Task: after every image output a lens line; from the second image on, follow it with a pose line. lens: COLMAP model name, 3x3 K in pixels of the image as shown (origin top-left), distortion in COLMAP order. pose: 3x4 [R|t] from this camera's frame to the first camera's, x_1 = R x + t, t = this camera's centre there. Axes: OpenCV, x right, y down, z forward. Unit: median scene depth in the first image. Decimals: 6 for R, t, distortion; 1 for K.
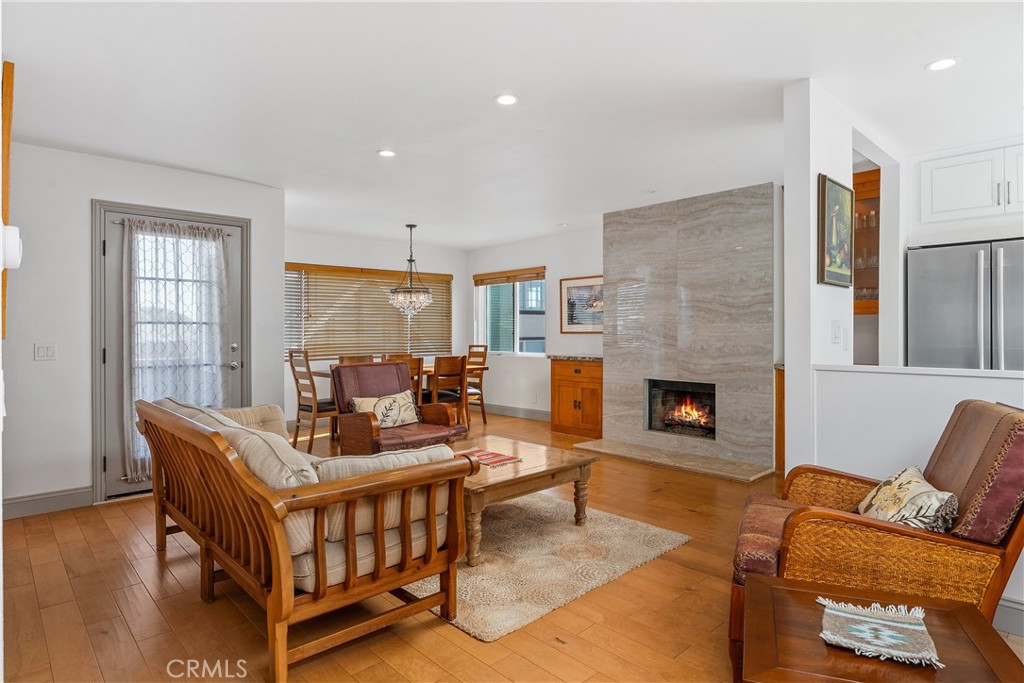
lens RADIAL K [[566.6, 0, 517.8], [0, 566.6, 327.3], [0, 0, 1]] dist [-0.001563, 0.000240]
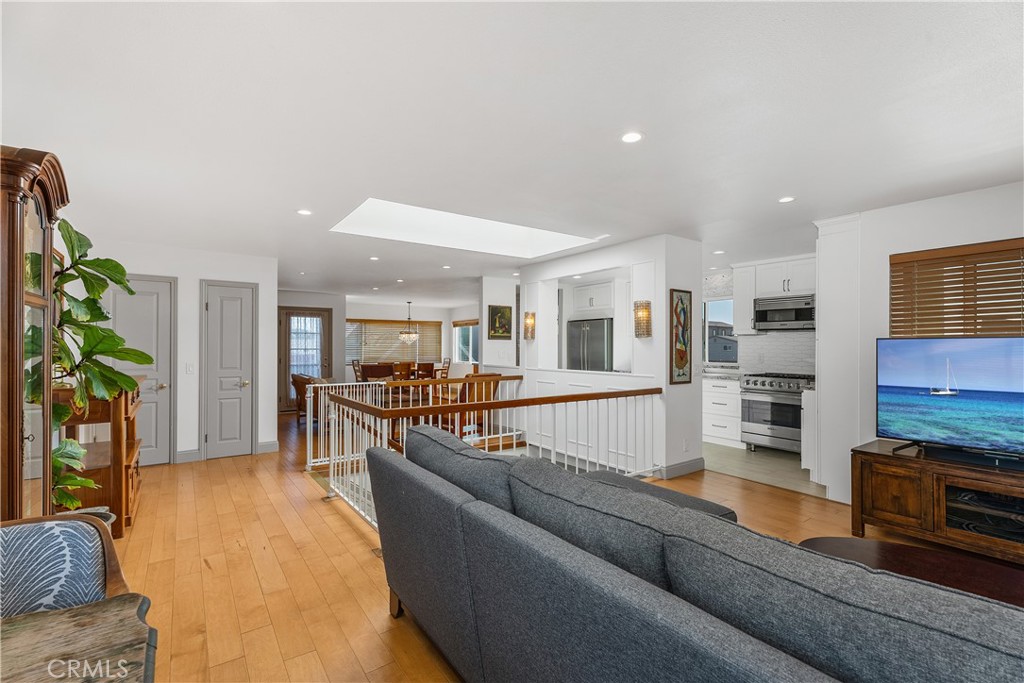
lens RADIAL K [[460.3, 0, 512.0], [0, 460.3, 341.5], [0, 0, 1]] dist [-0.000206, -0.000263]
pose [[0.990172, 0.001548, -0.139843, 0.505275], [-0.002209, 0.999987, -0.004576, -0.026546], [0.139835, 0.004840, 0.990163, -0.766026]]
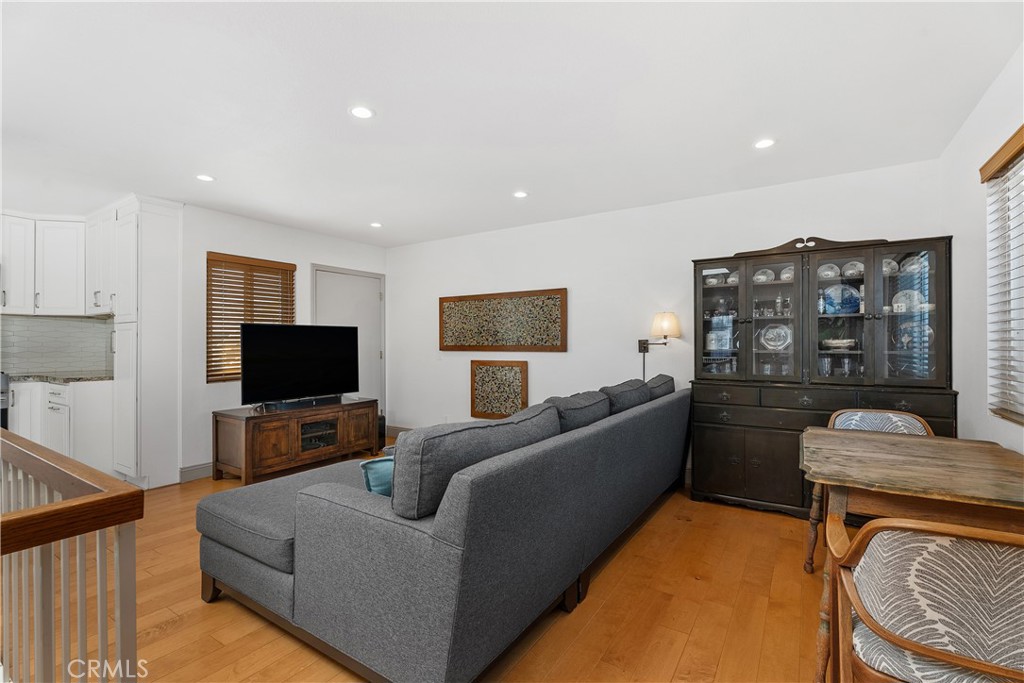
lens RADIAL K [[460.3, 0, 512.0], [0, 460.3, 341.5], [0, 0, 1]] dist [-0.000206, -0.000263]
pose [[-0.231398, 0.006670, 0.972836, 0.111798], [-0.001853, 0.999972, -0.007297, -0.002355], [-0.972857, -0.003491, -0.231379, -0.368773]]
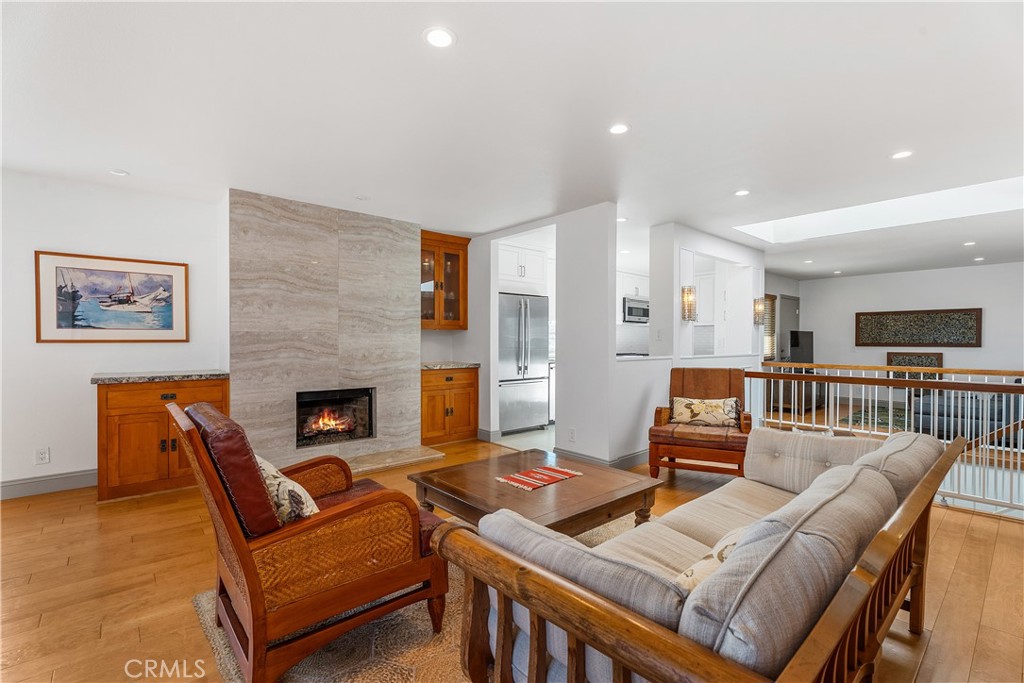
lens RADIAL K [[460.3, 0, 512.0], [0, 460.3, 341.5], [0, 0, 1]] dist [-0.000206, -0.000263]
pose [[0.039344, -0.000133, 0.999226, -0.488220], [-0.010191, 0.999948, 0.000534, 0.005731], [-0.999174, -0.010204, 0.039340, 0.618749]]
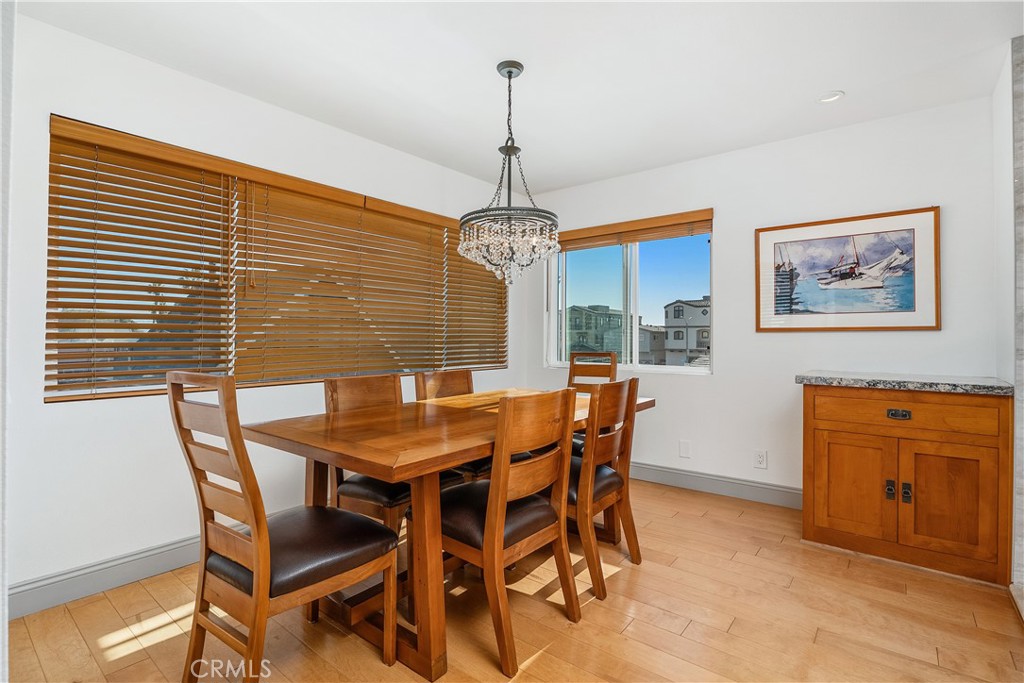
lens RADIAL K [[483.3, 0, 512.9], [0, 483.3, 335.2], [0, 0, 1]] dist [0.000342, -0.009859]
pose [[0.990472, 0.010382, 0.137326, -0.268788], [-0.010789, 0.999939, 0.002218, 0.020478], [-0.137295, -0.003678, 0.990523, 0.744236]]
